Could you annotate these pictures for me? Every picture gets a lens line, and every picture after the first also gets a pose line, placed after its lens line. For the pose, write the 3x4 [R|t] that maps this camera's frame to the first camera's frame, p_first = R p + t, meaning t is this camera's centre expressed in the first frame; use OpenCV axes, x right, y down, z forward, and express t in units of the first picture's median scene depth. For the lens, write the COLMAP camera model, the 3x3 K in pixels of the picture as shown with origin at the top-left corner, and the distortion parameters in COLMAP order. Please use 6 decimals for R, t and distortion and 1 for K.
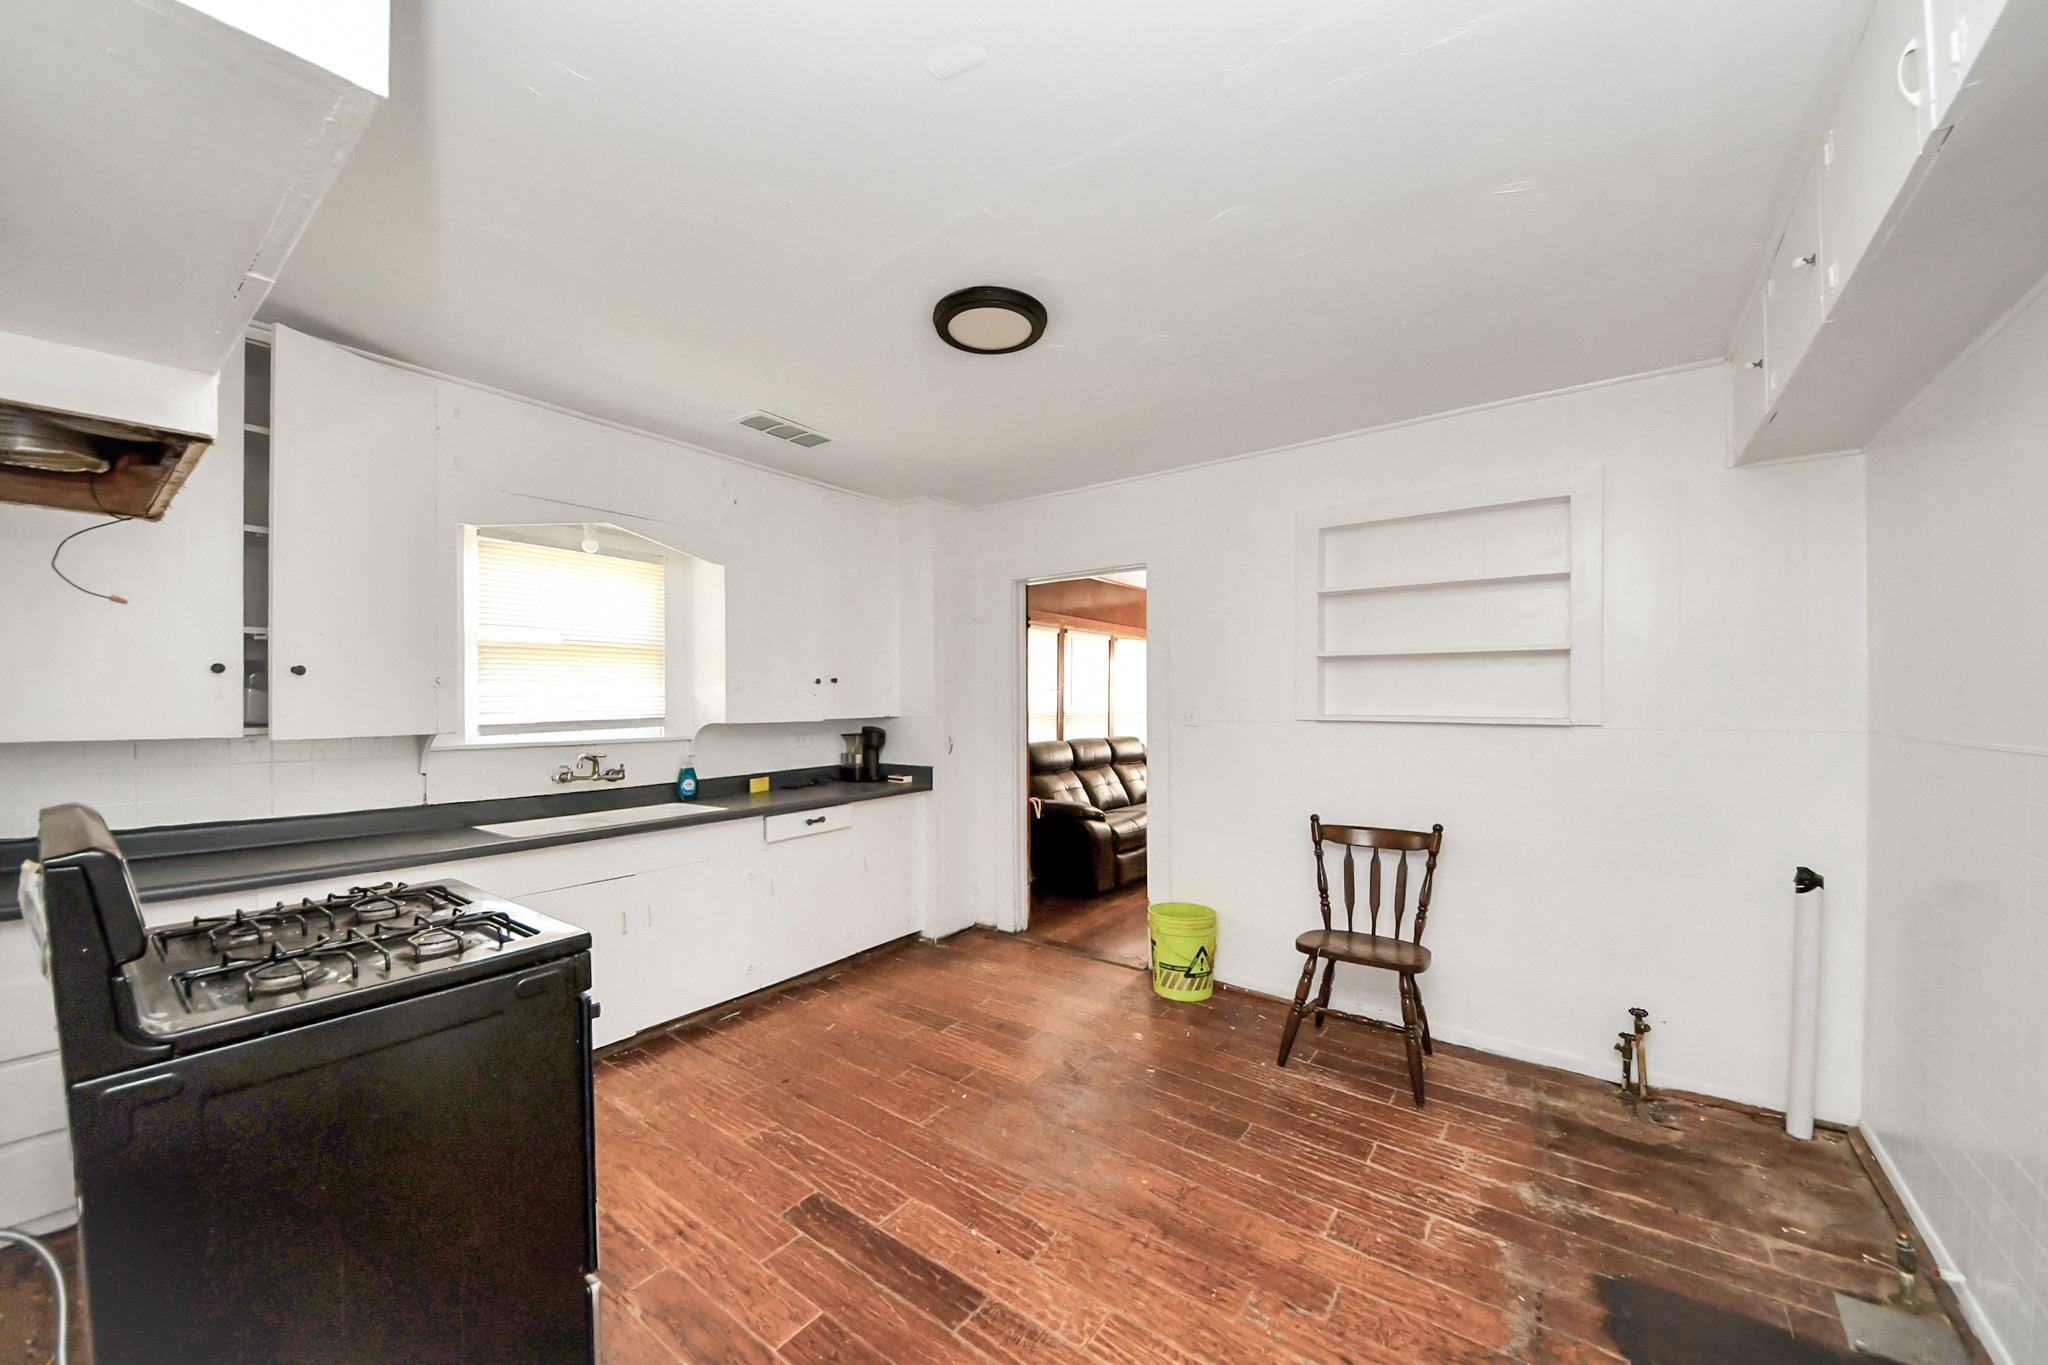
lens RADIAL K [[780.8, 0, 986.4], [0, 780.8, 693.4], [0, 0, 1]] dist [0.051371, -0.008736]
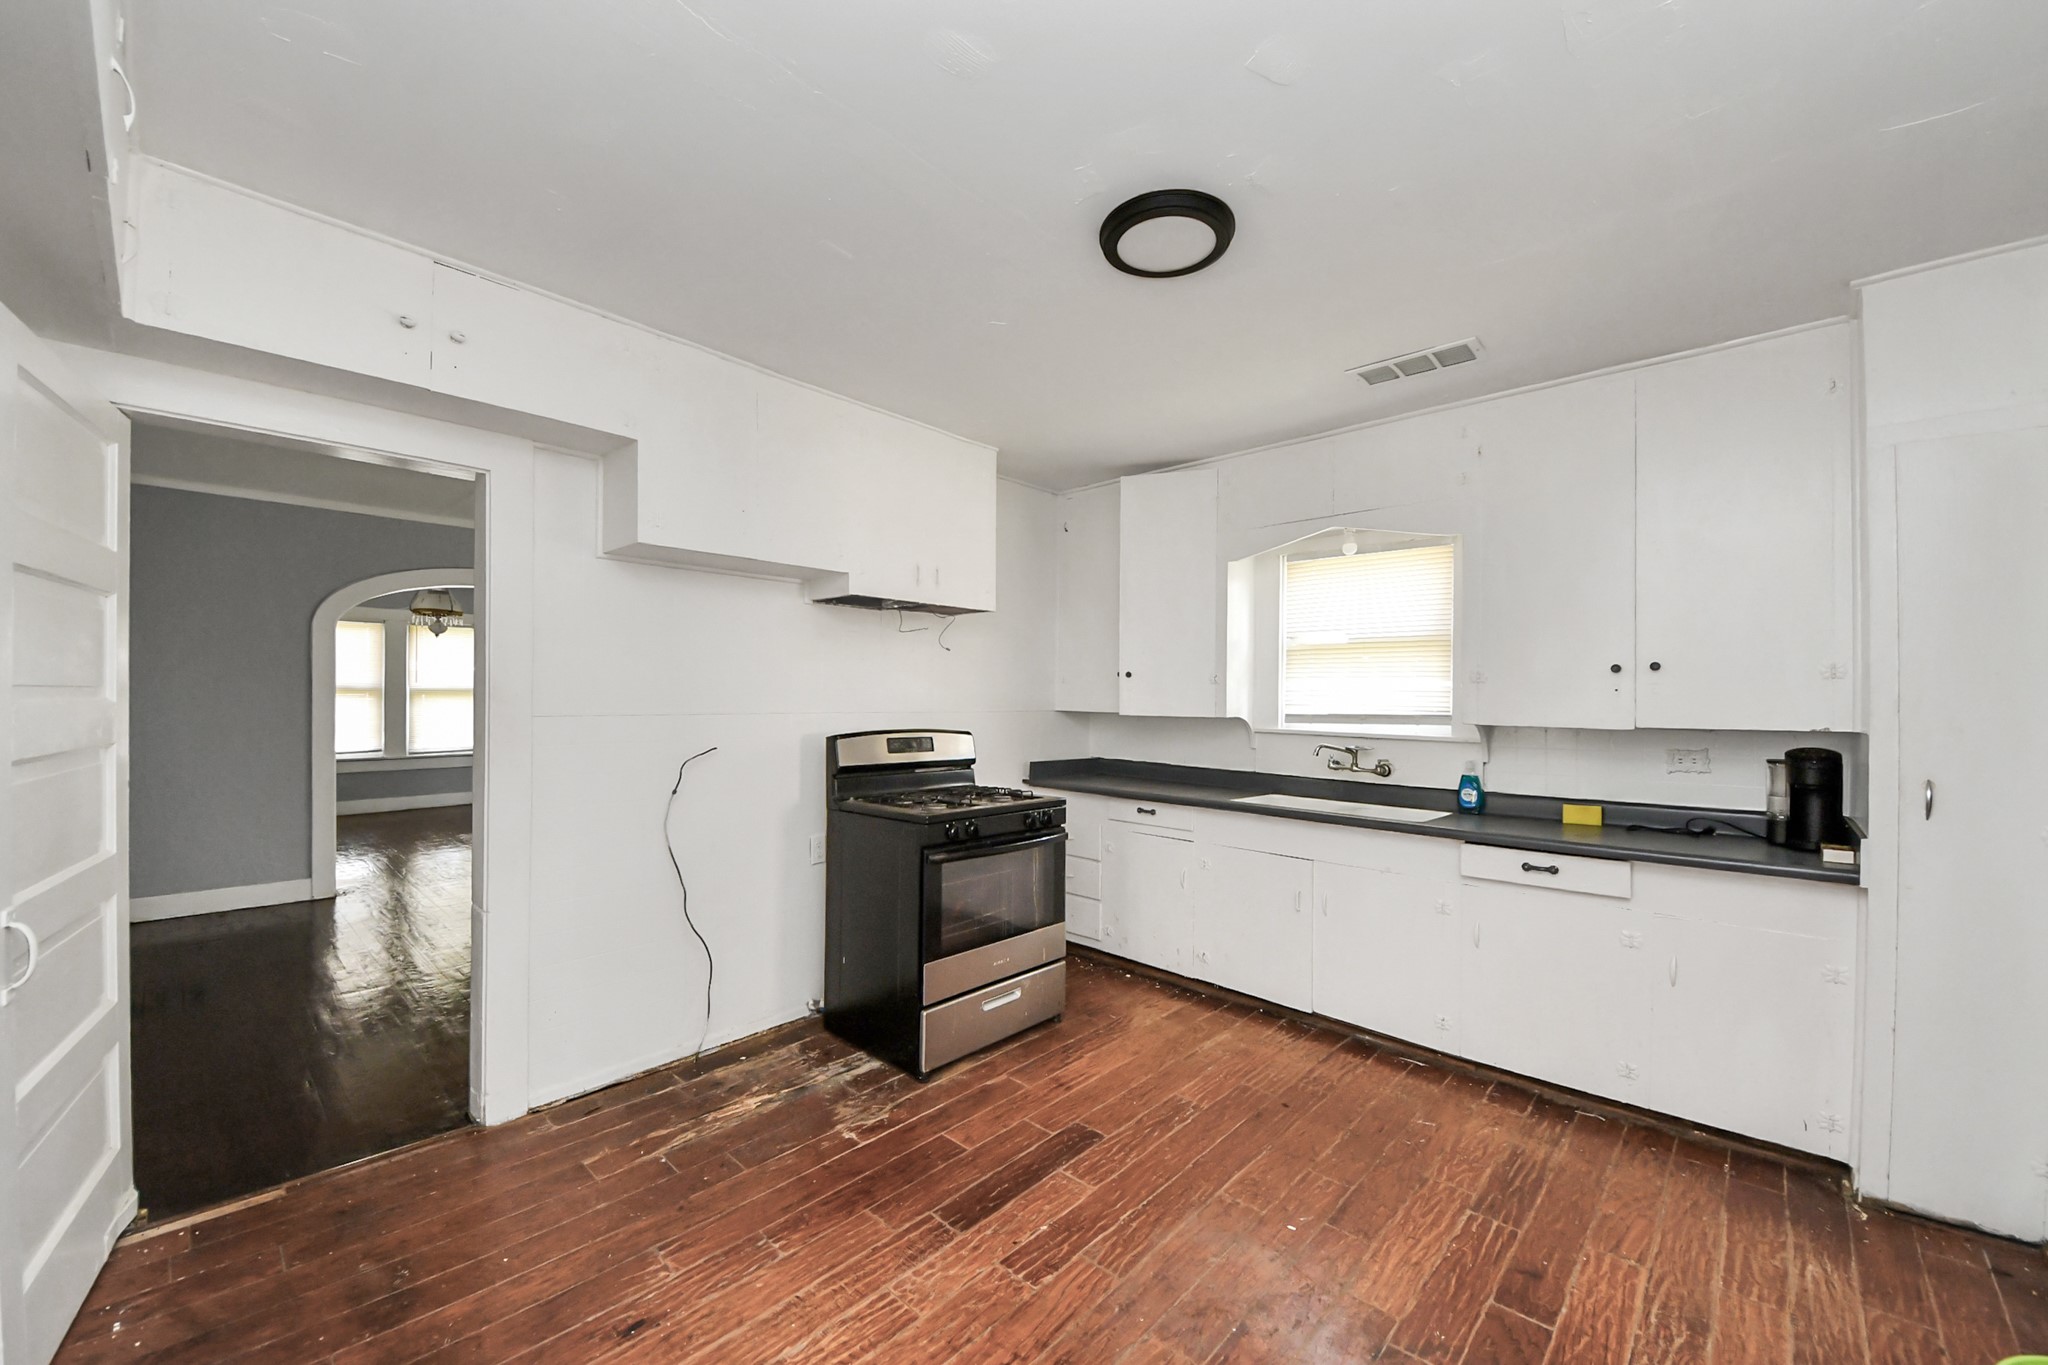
lens RADIAL K [[780.8, 0, 986.4], [0, 780.8, 693.4], [0, 0, 1]] dist [0.051371, -0.008736]
pose [[-0.099767, -0.001628, -0.995010, 0.677178], [-0.006328, 0.999979, -0.001002, 0.012217], [0.994991, 0.006197, -0.099775, 0.713288]]
